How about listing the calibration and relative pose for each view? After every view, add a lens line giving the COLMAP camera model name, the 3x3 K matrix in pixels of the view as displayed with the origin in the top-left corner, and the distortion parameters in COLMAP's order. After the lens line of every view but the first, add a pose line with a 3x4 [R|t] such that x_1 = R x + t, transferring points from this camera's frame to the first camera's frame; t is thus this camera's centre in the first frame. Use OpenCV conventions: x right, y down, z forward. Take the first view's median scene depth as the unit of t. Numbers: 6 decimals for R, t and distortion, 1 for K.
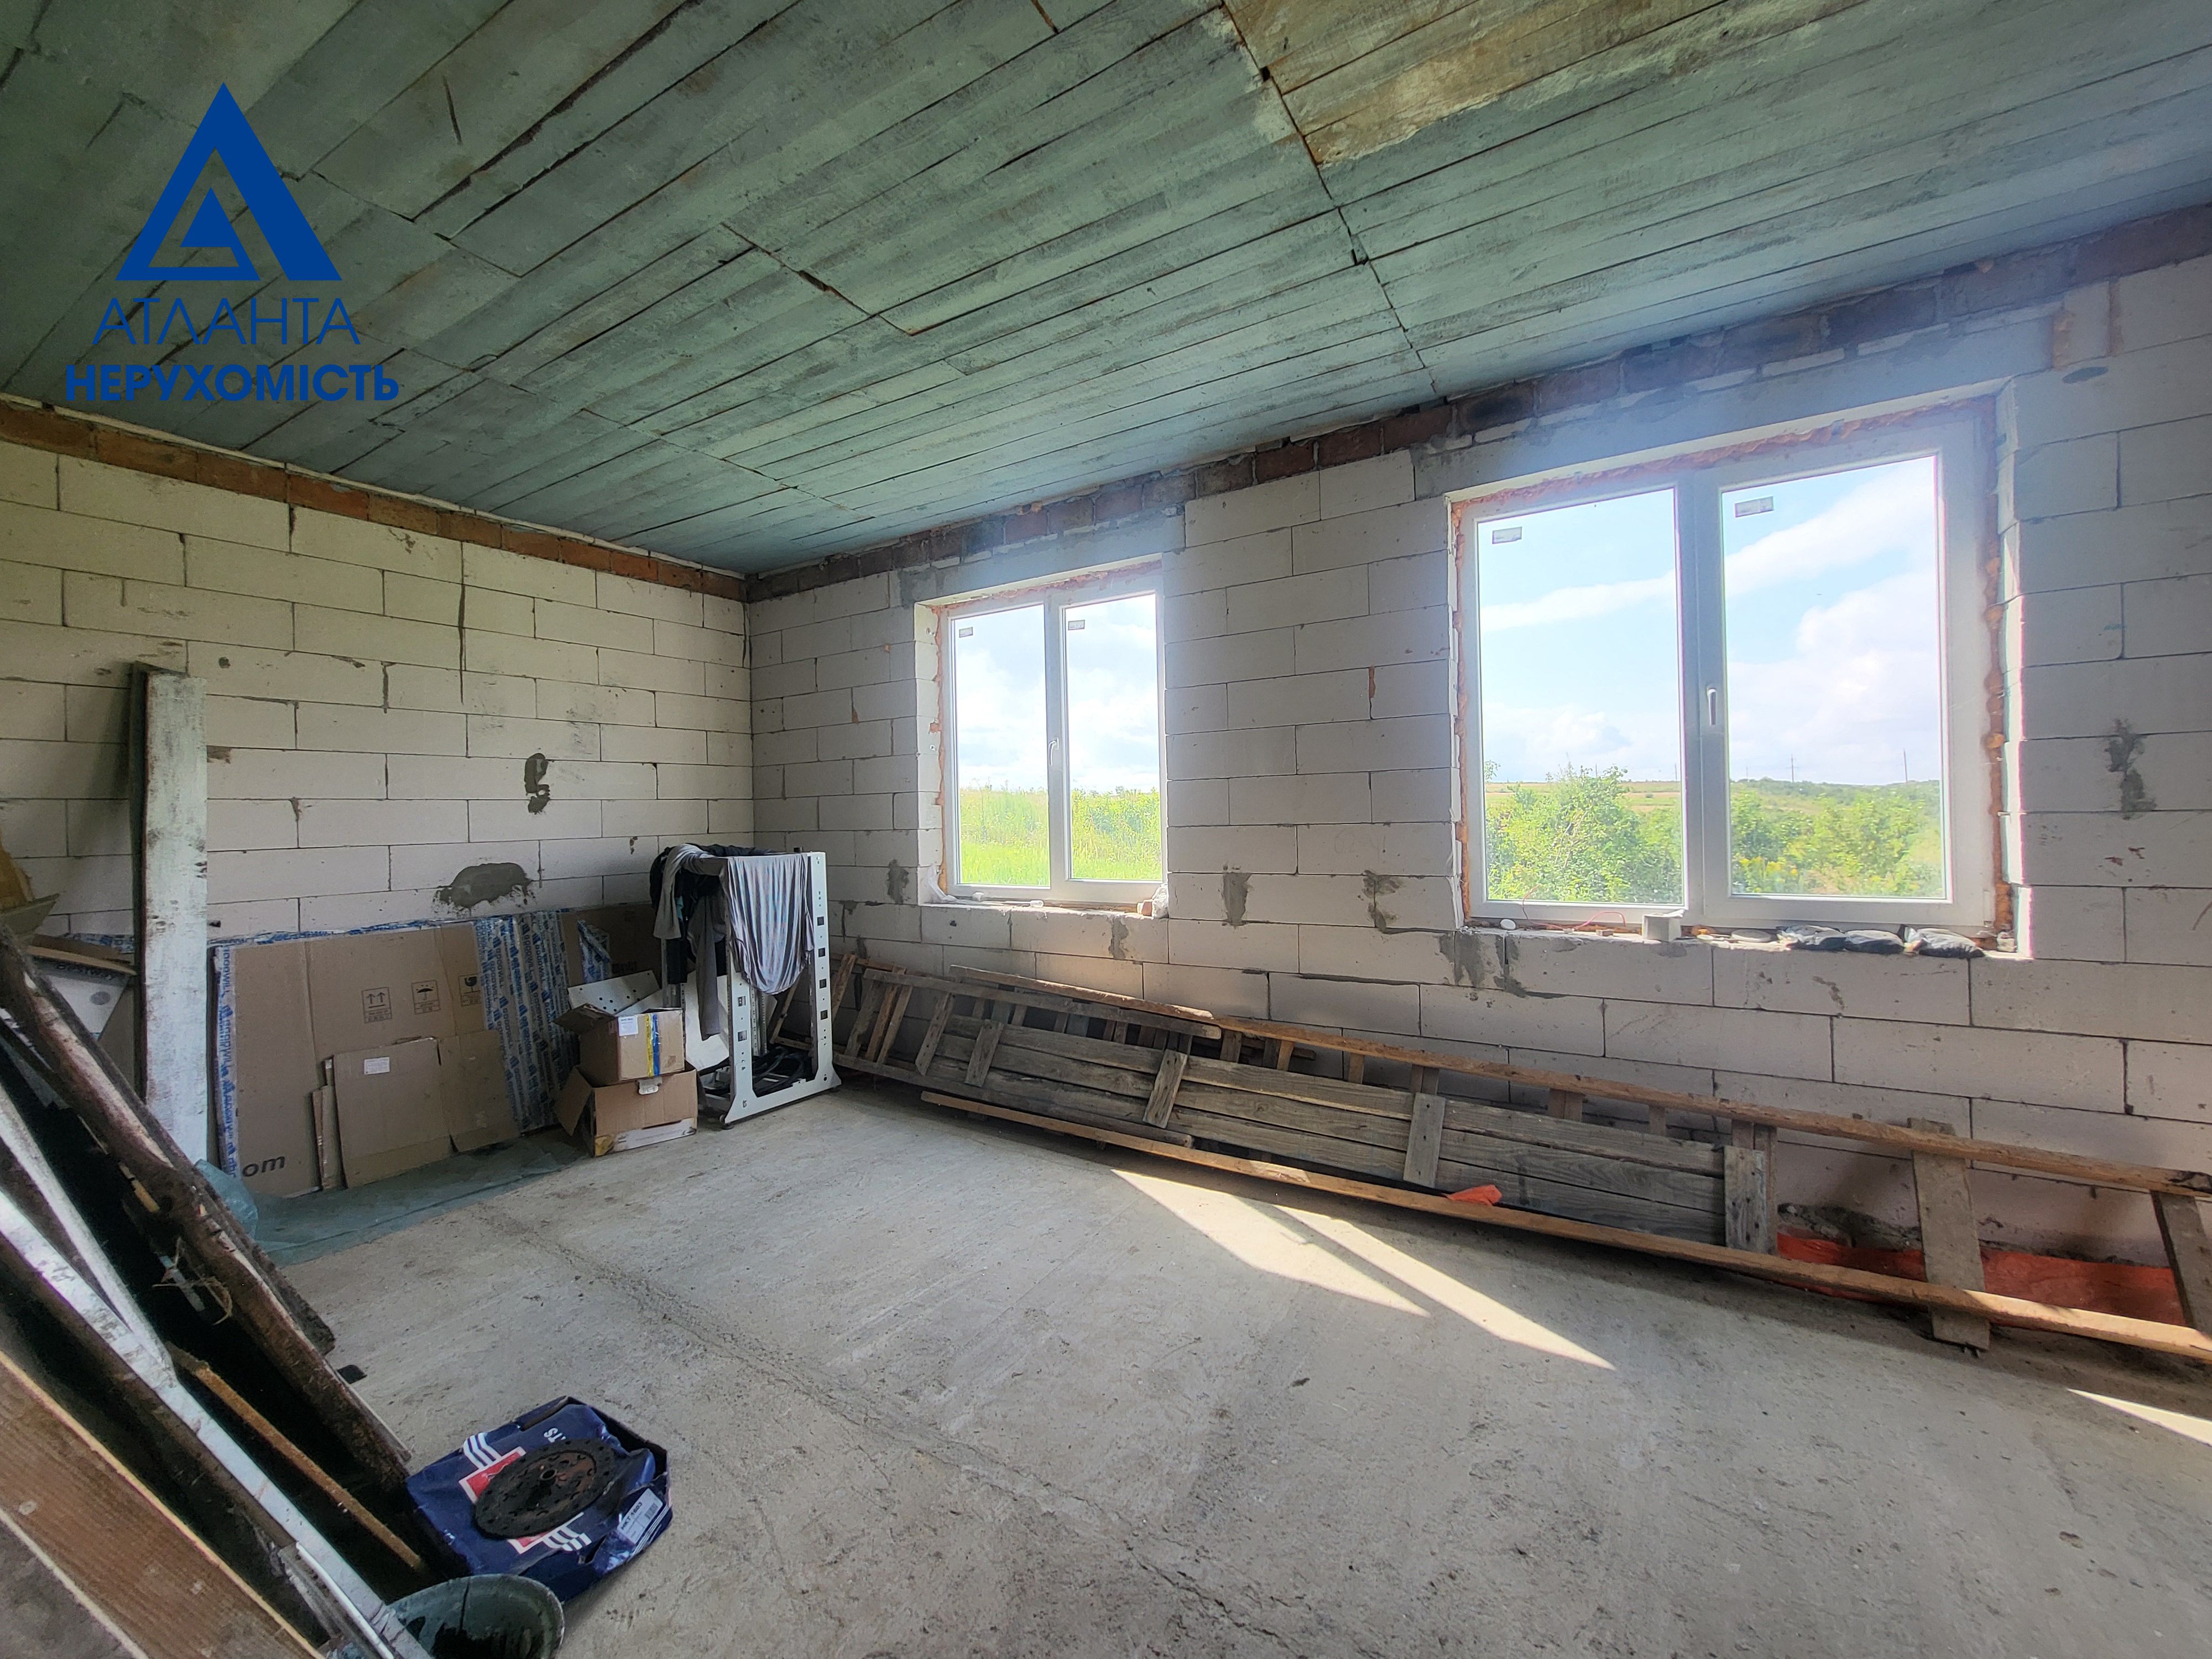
lens RADIAL K [[865.3, 0, 1117.8], [0, 865.3, 817.0], [0, 0, 1]] dist [0.004864, -0.001441]
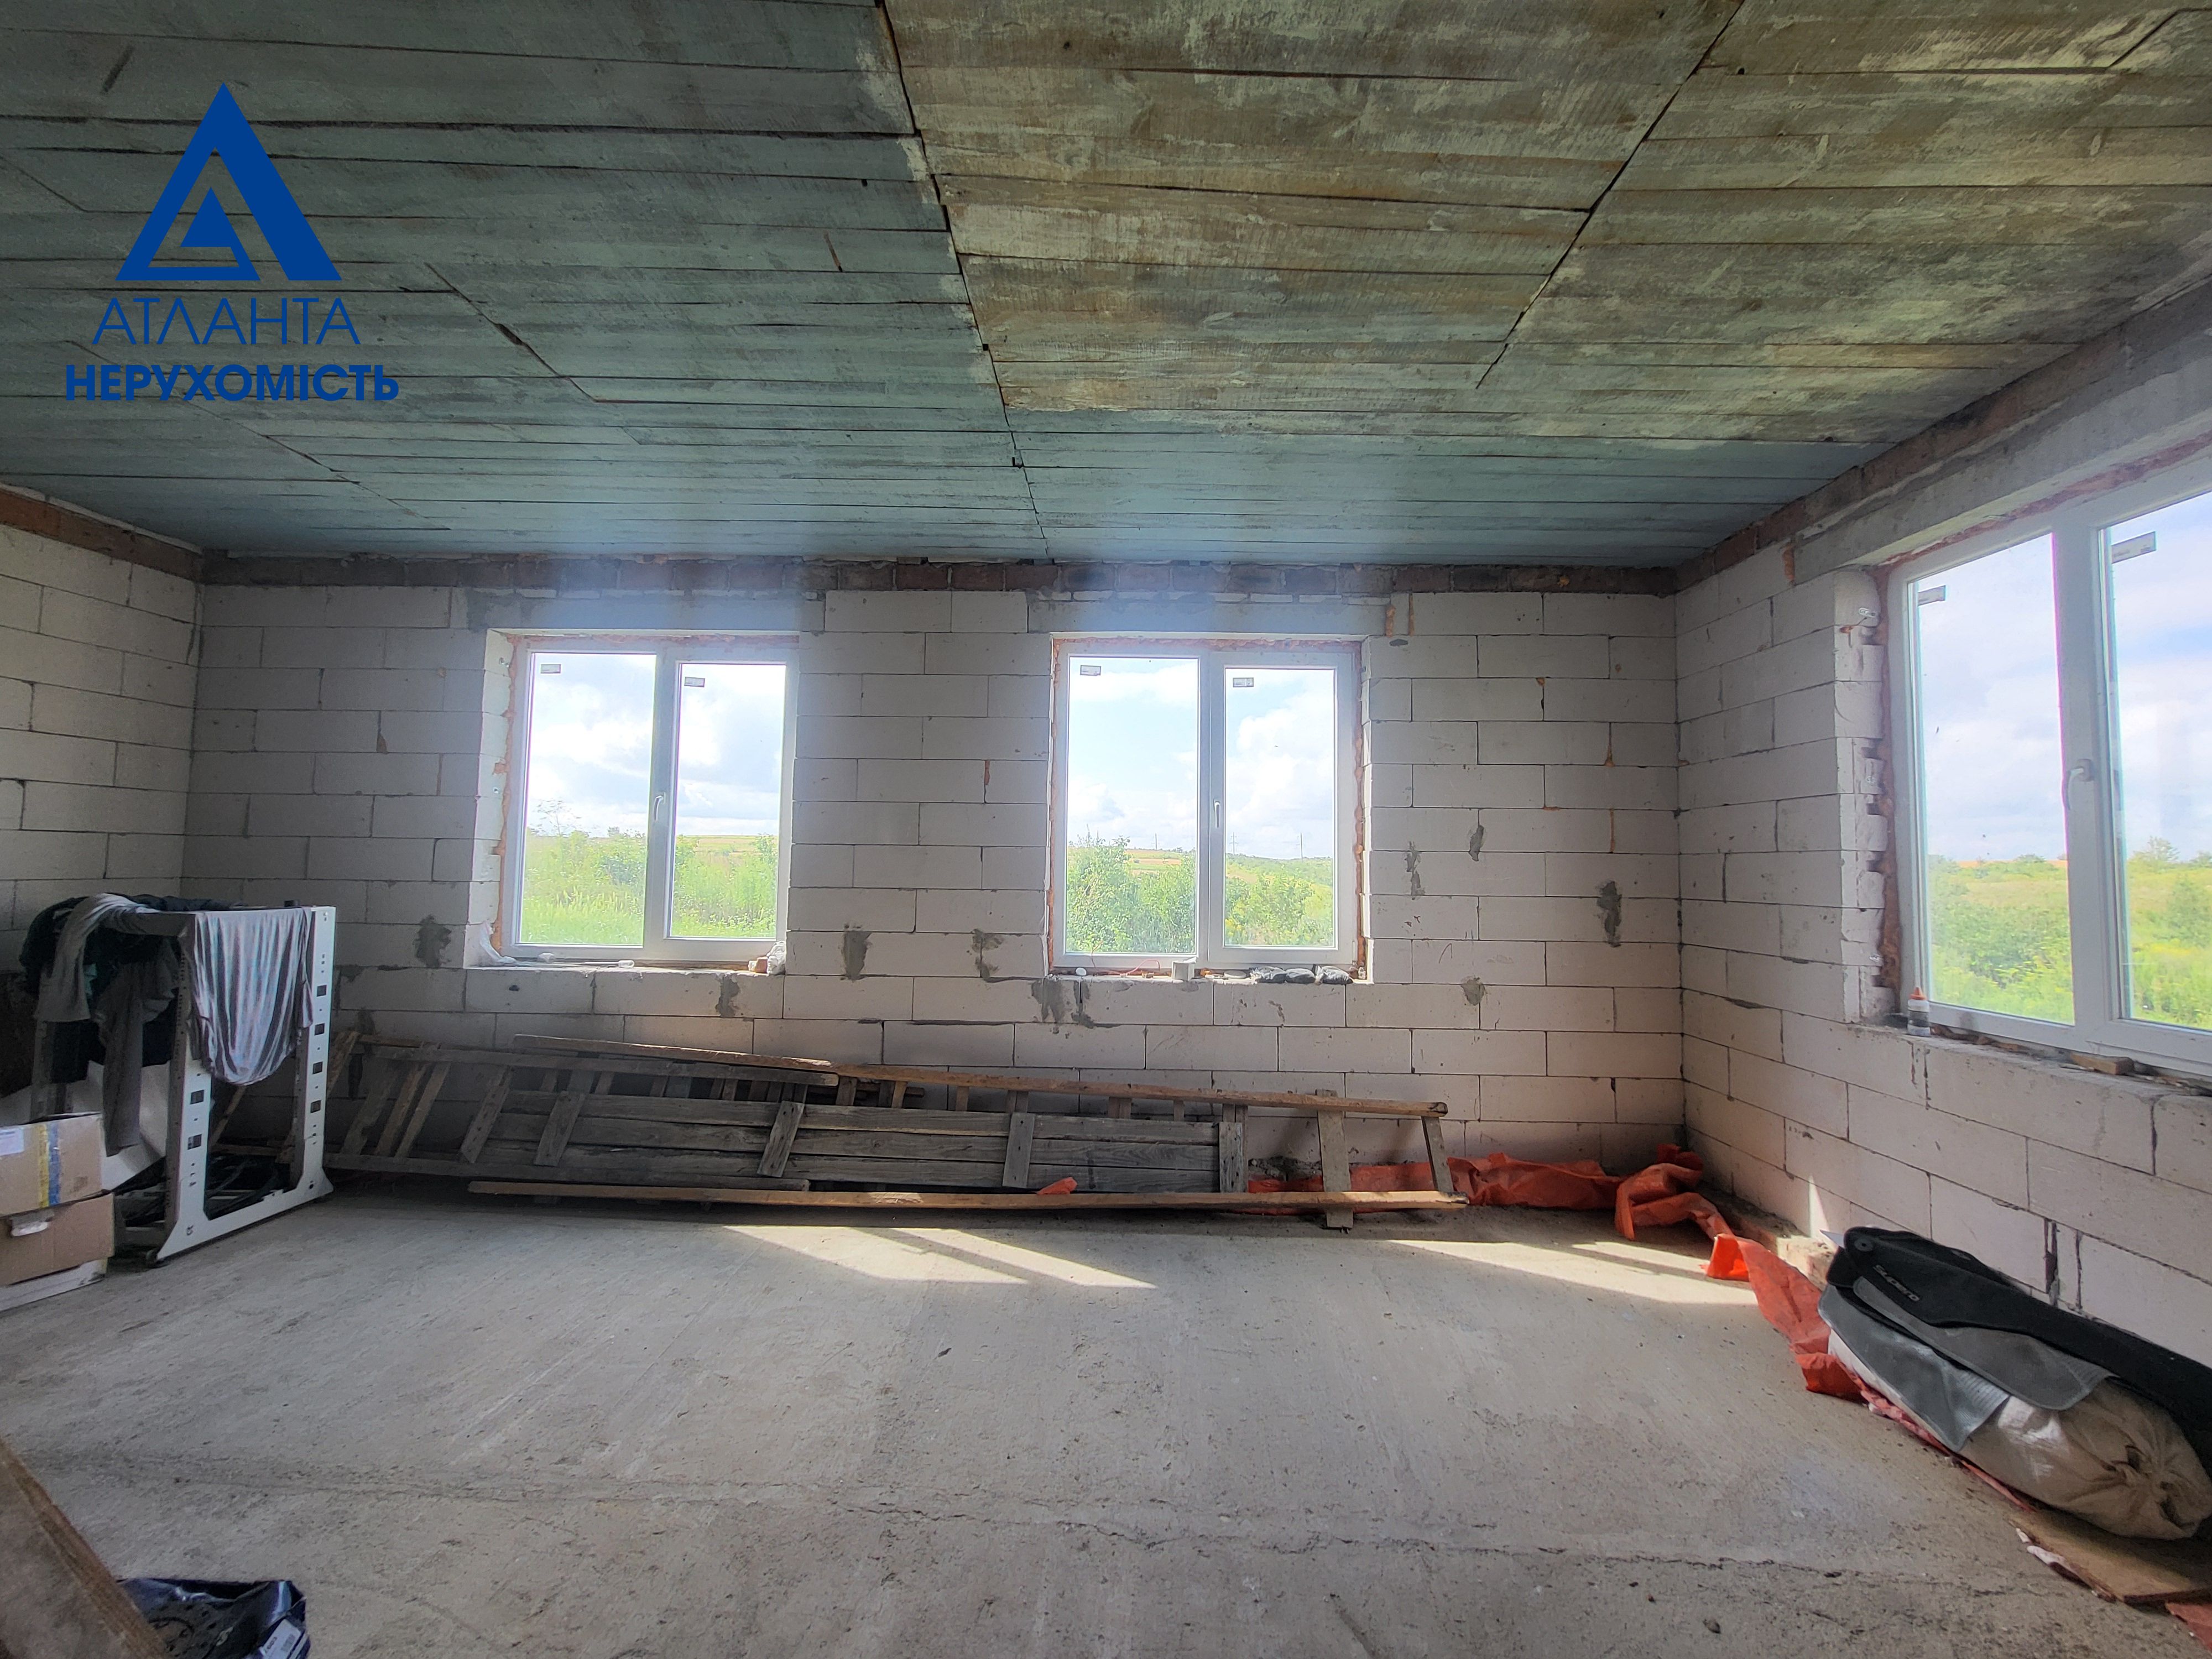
lens RADIAL K [[865.3, 0, 1120.3], [0, 865.3, 816.6], [0, 0, 1]] dist [0.004864, -0.001441]
pose [[0.860962, 0.064922, 0.504510, -0.184010], [-0.032856, 0.996848, -0.072207, -0.015652], [-0.507608, 0.045591, 0.860381, -0.160734]]
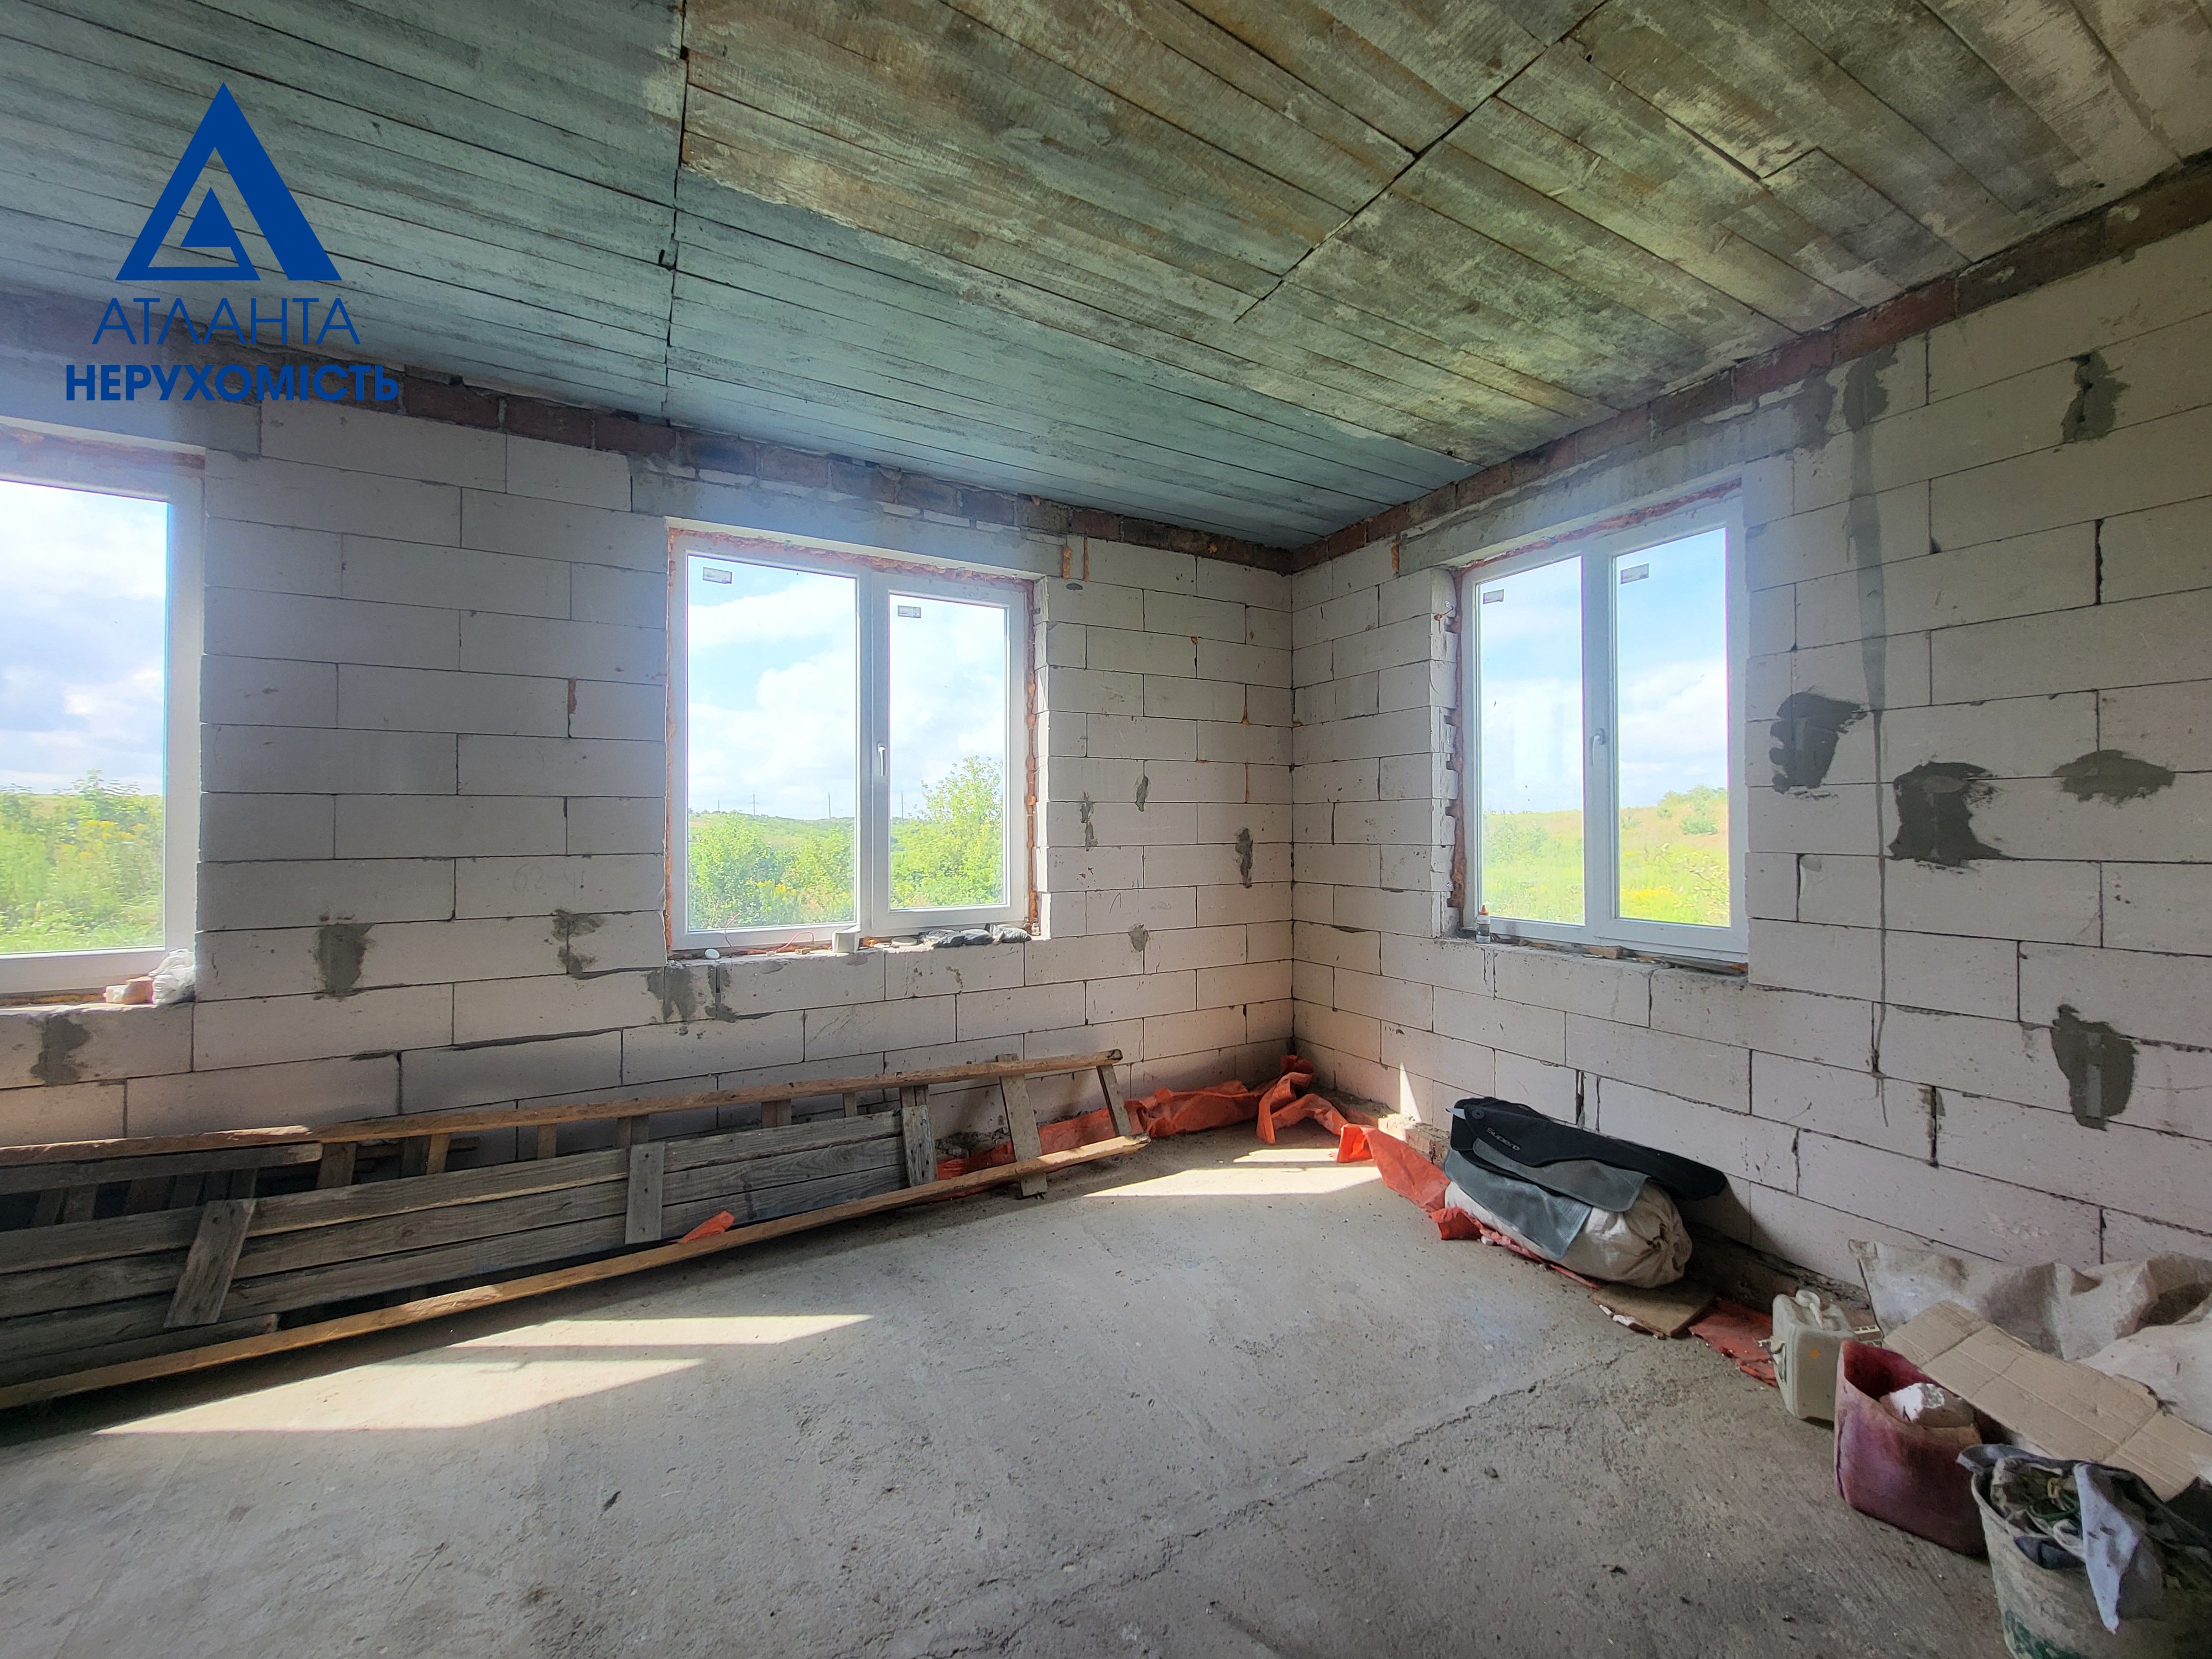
lens RADIAL K [[865.3, 0, 1121.9], [0, 865.3, 817.3], [0, 0, 1]] dist [0.004864, -0.001441]
pose [[0.485271, 0.032318, 0.873766, -0.247301], [-0.005359, 0.999408, -0.033989, -0.005341], [-0.874347, 0.011811, 0.485157, 0.093342]]
